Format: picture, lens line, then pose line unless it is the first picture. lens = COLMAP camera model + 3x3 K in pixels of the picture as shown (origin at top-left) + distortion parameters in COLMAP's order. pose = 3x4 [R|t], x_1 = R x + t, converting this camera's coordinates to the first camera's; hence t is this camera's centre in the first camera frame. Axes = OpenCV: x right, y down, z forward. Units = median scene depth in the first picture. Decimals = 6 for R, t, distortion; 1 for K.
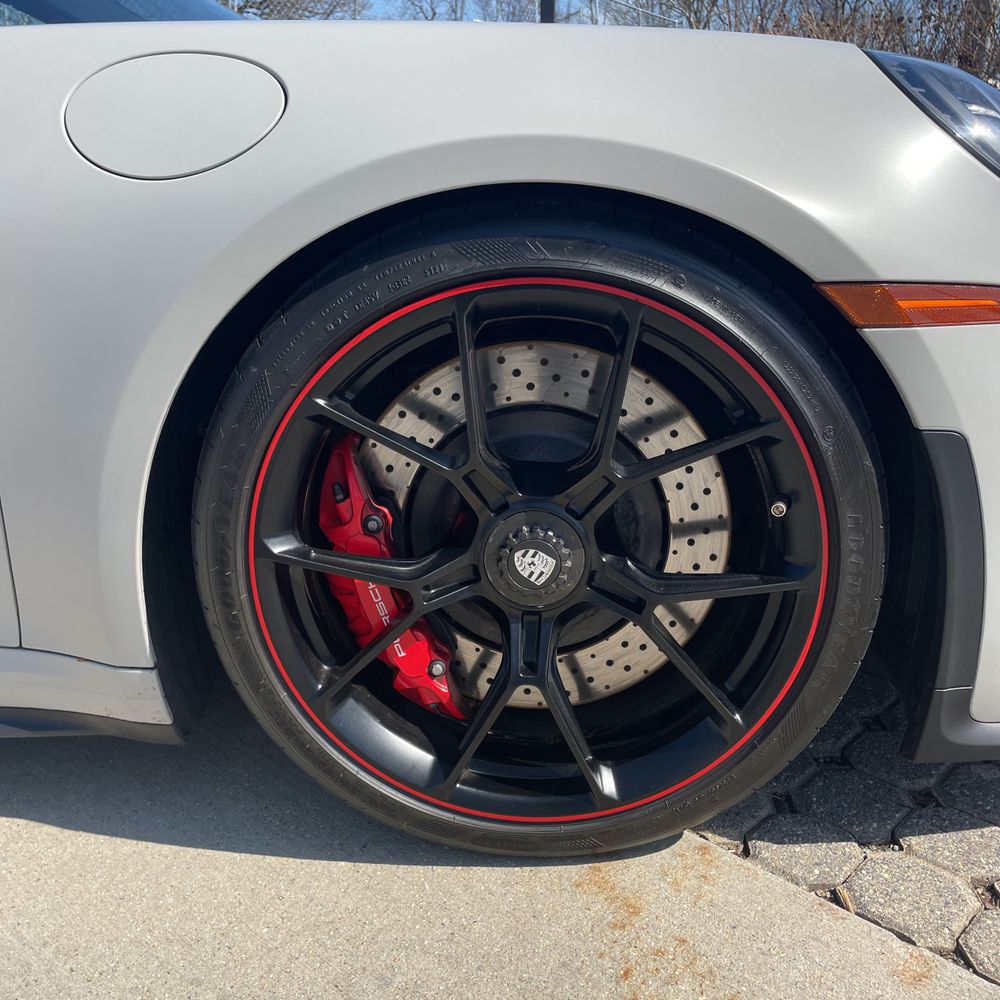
lens RADIAL K [[1077.0, 0, 500.3], [0, 1077.0, 417.1], [0, 0, 1]] dist [0.093776, -0.108234]
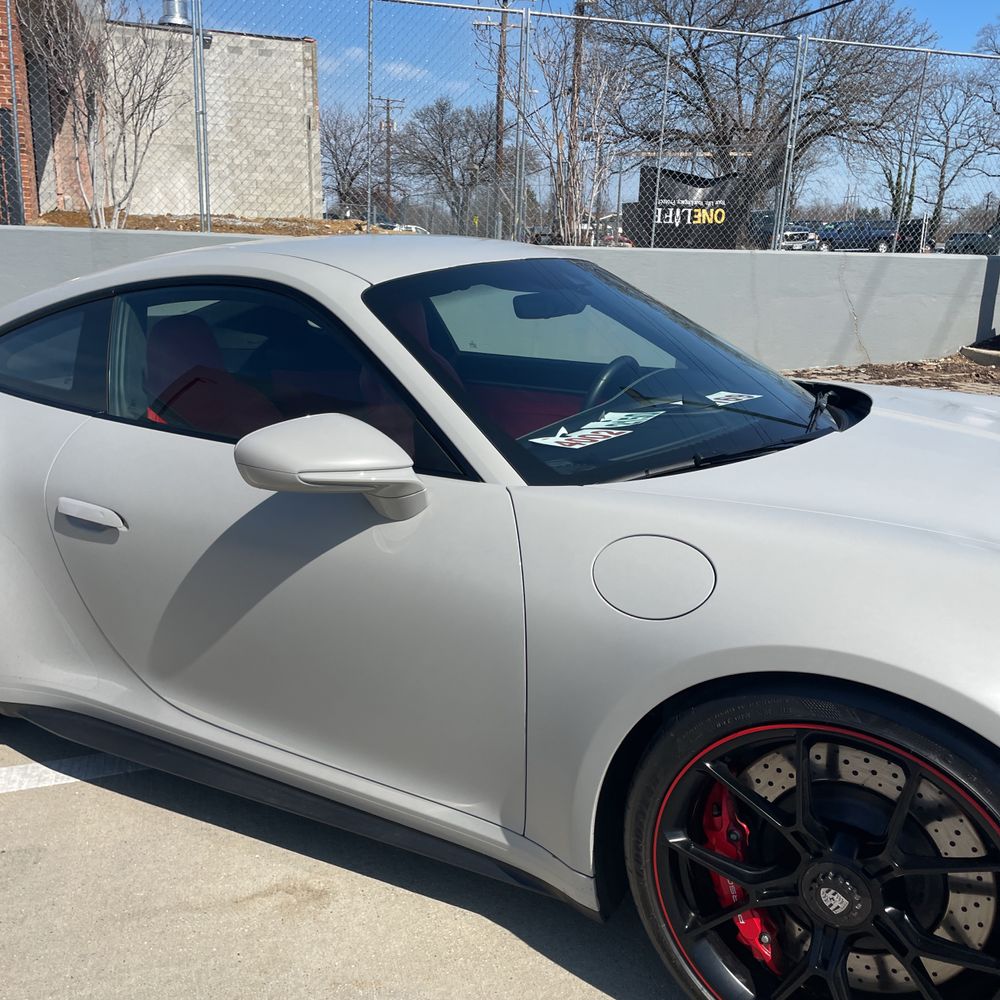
lens RADIAL K [[1077.0, 0, 500.3], [0, 1077.0, 417.1], [0, 0, 1]] dist [0.093776, -0.108234]
pose [[0.889056, 0.139742, -0.435949, 0.187364], [-0.157559, 0.987498, -0.004780, -0.441351], [0.429831, 0.072937, 0.899959, -0.620685]]
